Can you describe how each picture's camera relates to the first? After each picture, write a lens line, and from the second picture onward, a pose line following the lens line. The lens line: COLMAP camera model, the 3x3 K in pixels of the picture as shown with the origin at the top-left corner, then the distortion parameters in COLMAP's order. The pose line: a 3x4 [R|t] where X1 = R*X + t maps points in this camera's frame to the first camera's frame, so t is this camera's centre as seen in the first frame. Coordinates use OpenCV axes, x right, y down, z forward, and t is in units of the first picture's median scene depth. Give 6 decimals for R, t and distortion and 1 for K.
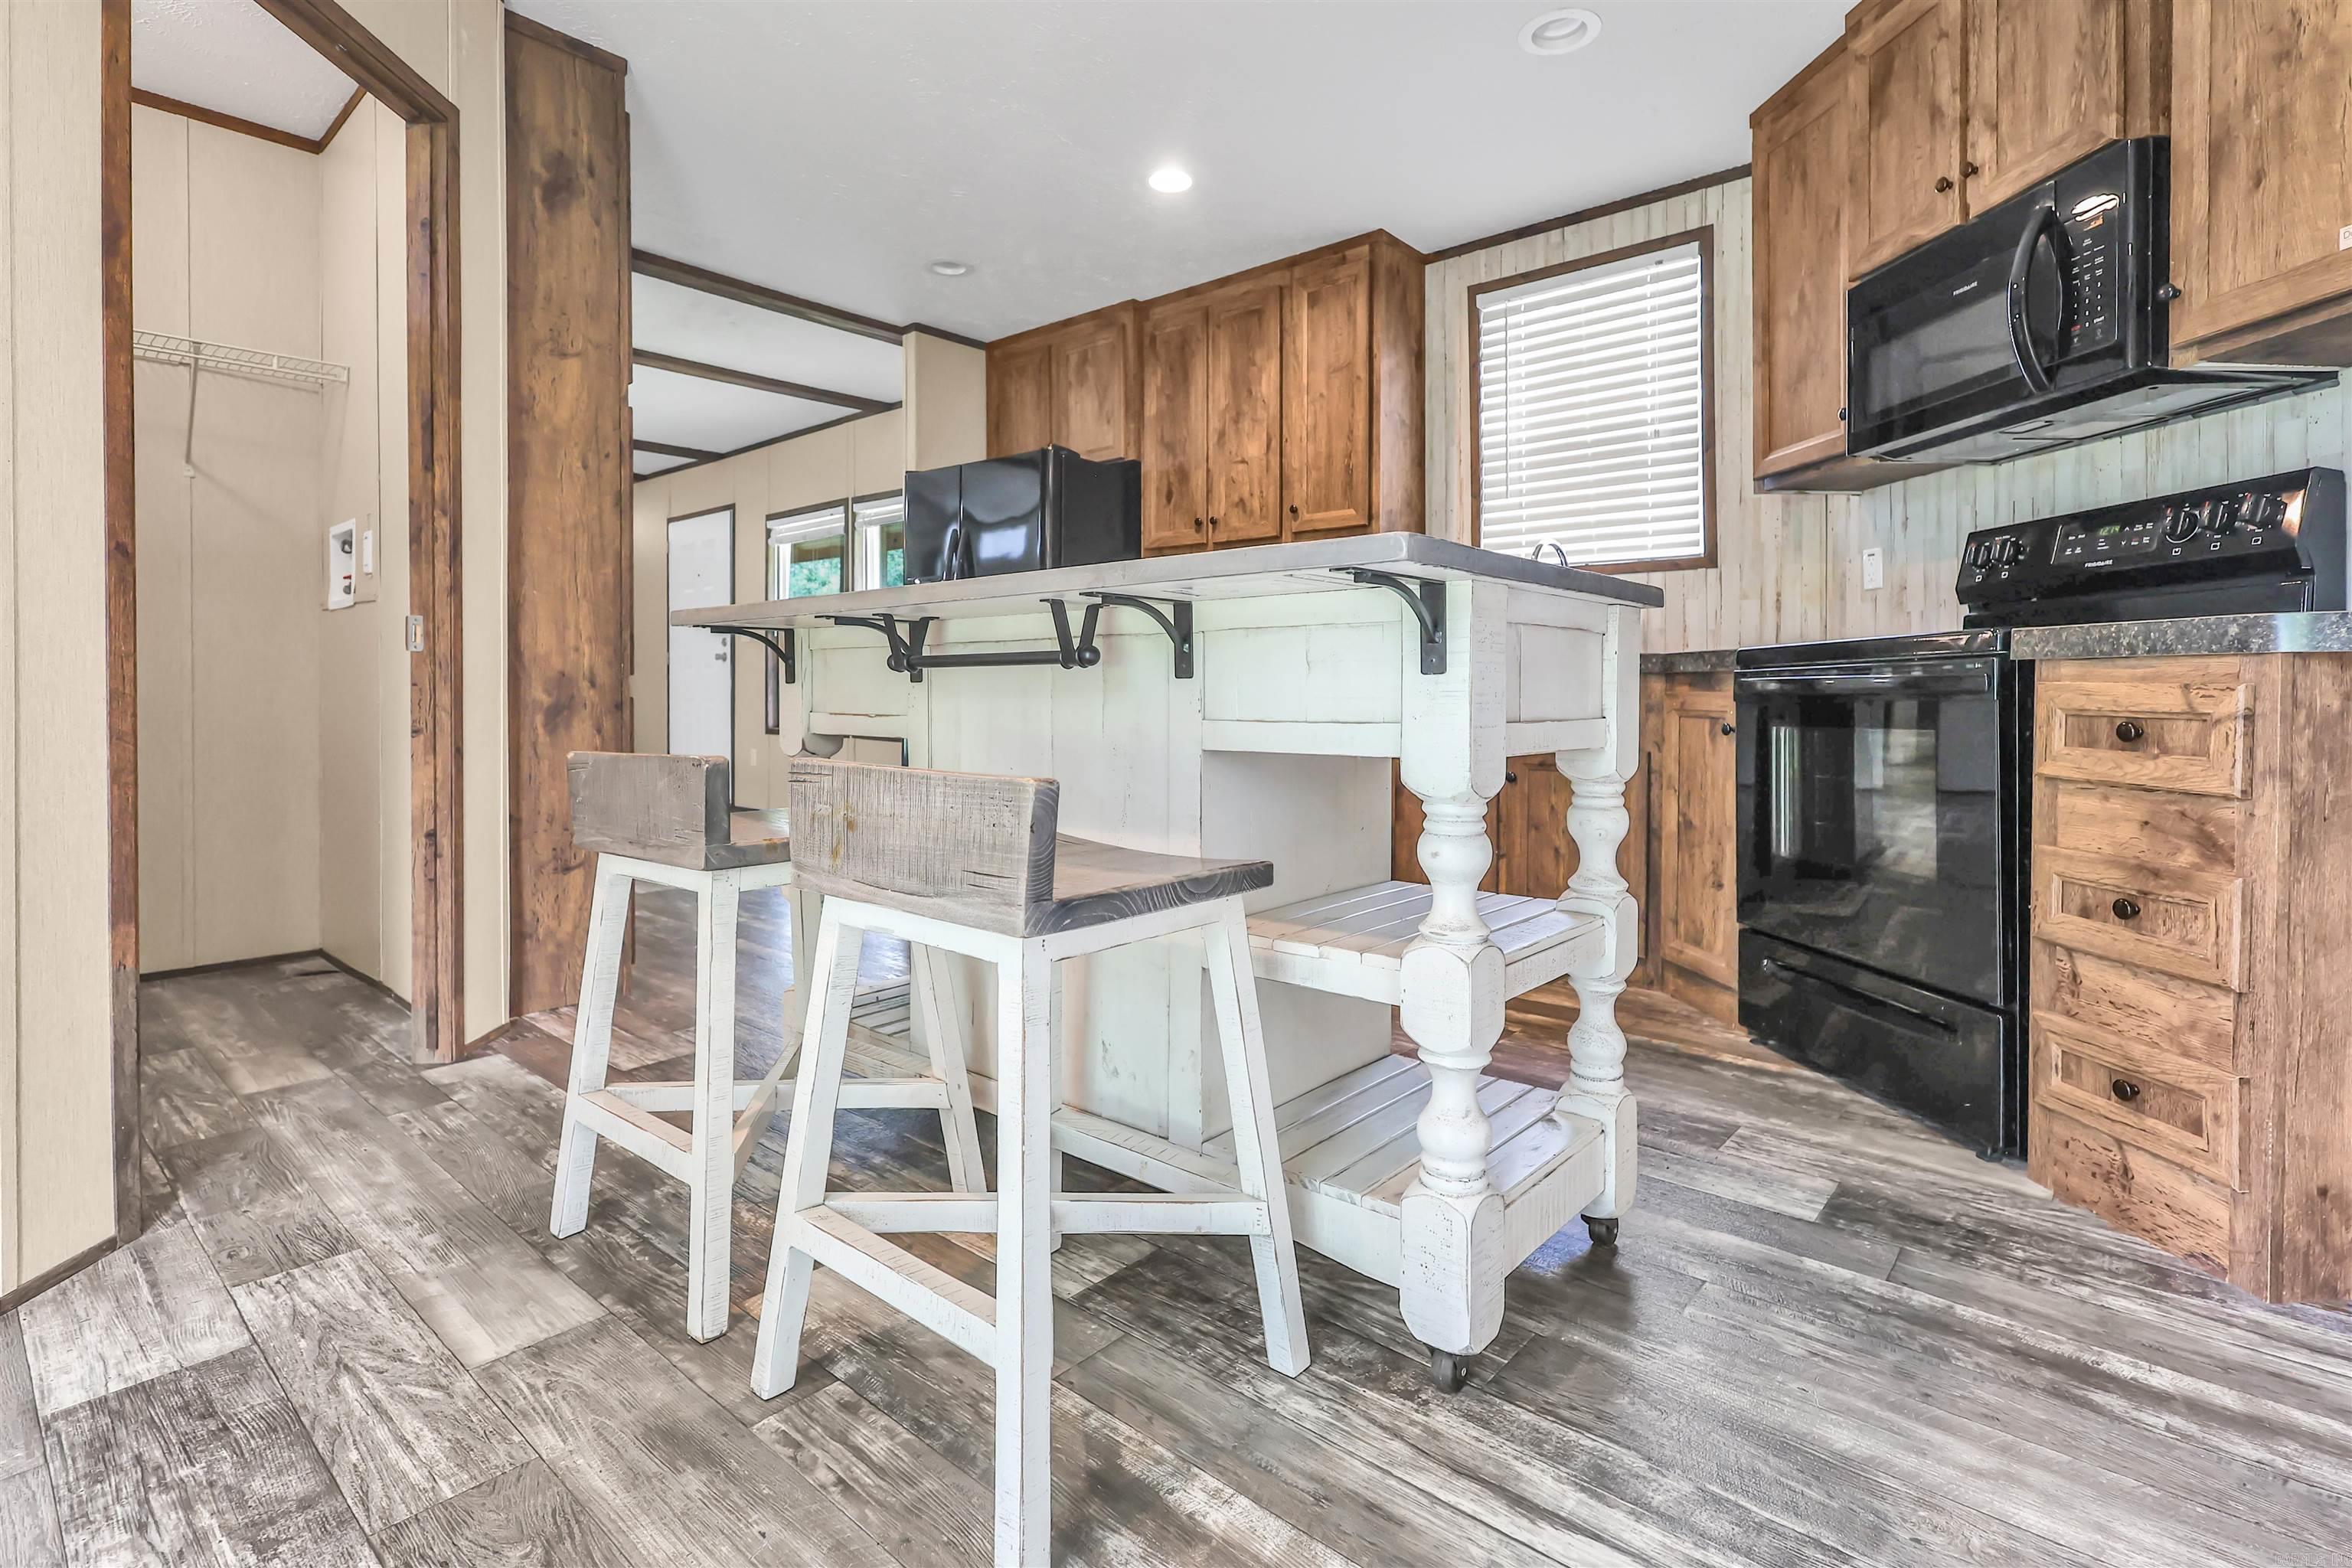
lens RADIAL K [[1154.4, 0, 1202.3], [0, 1154.4, 713.8], [0, 0, 1]] dist [-0.000557, 0.000777]
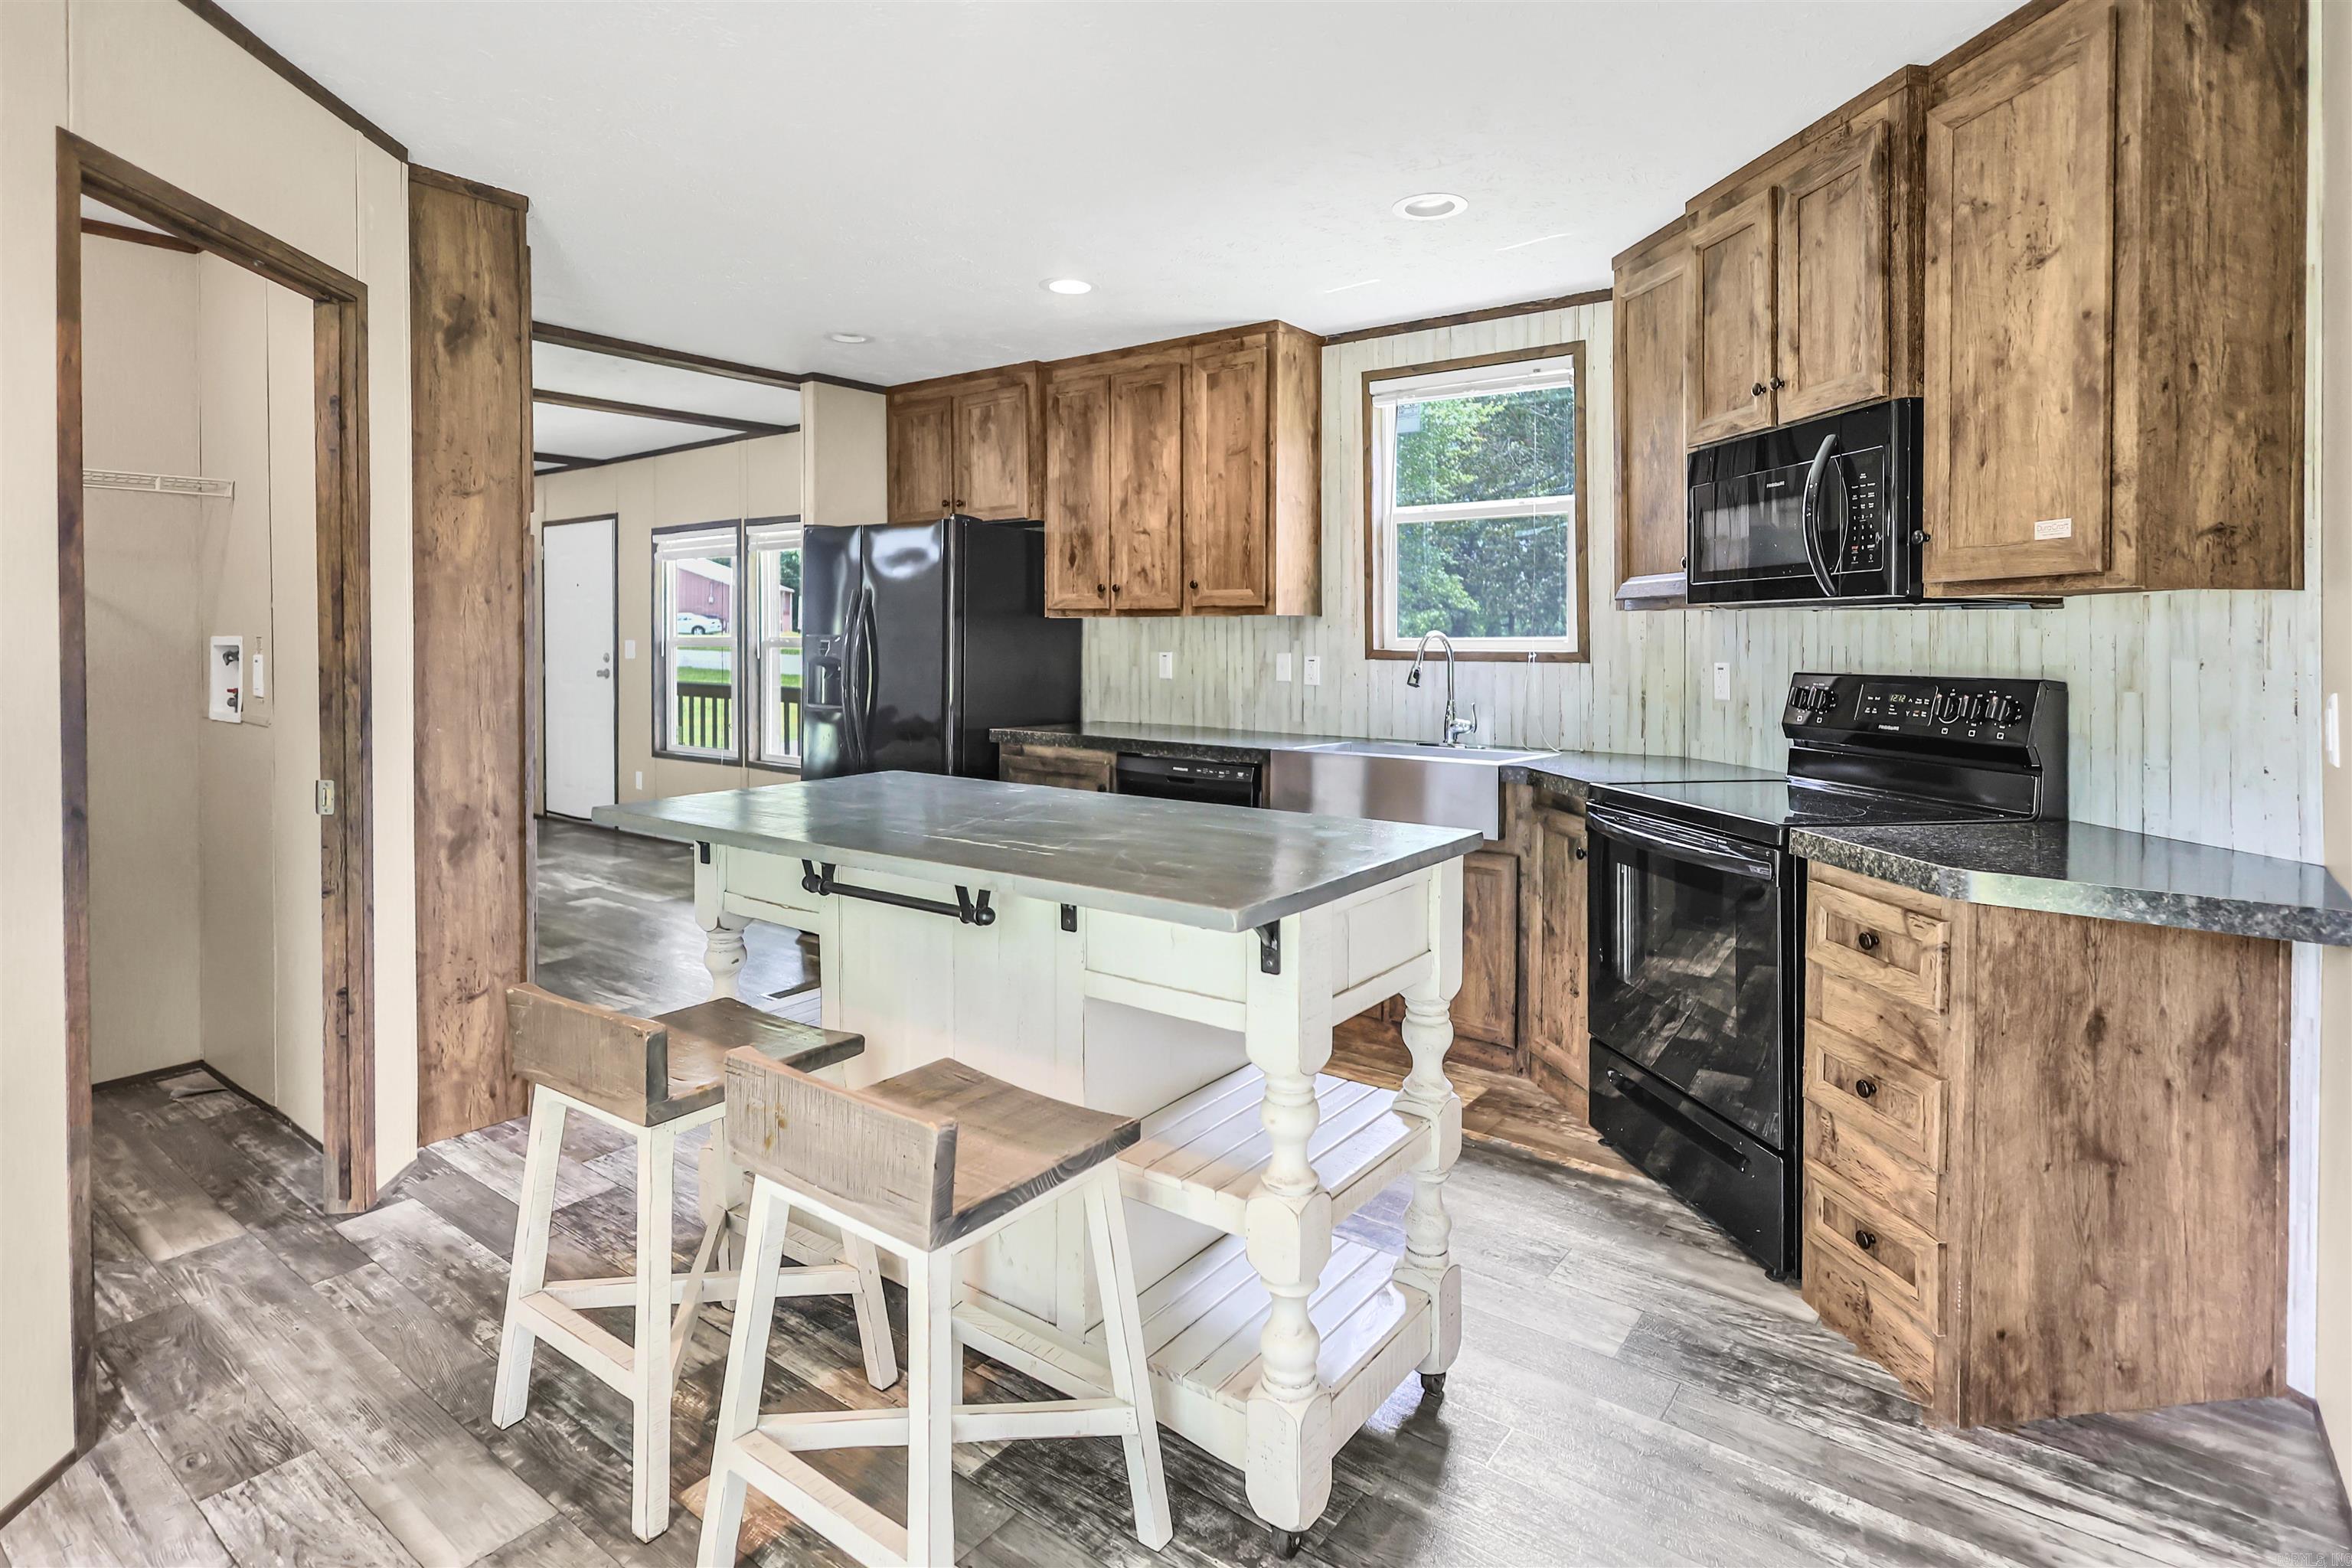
lens RADIAL K [[1228.7, 0, 1210.9], [0, 1228.7, 667.1], [0, 0, 1]] dist [-0.001696, 0.001177]
pose [[0.997197, -0.001700, 0.074808, 0.019177], [0.001248, 0.999981, 0.006087, -0.167926], [-0.074816, -0.005976, 0.997179, -0.129611]]
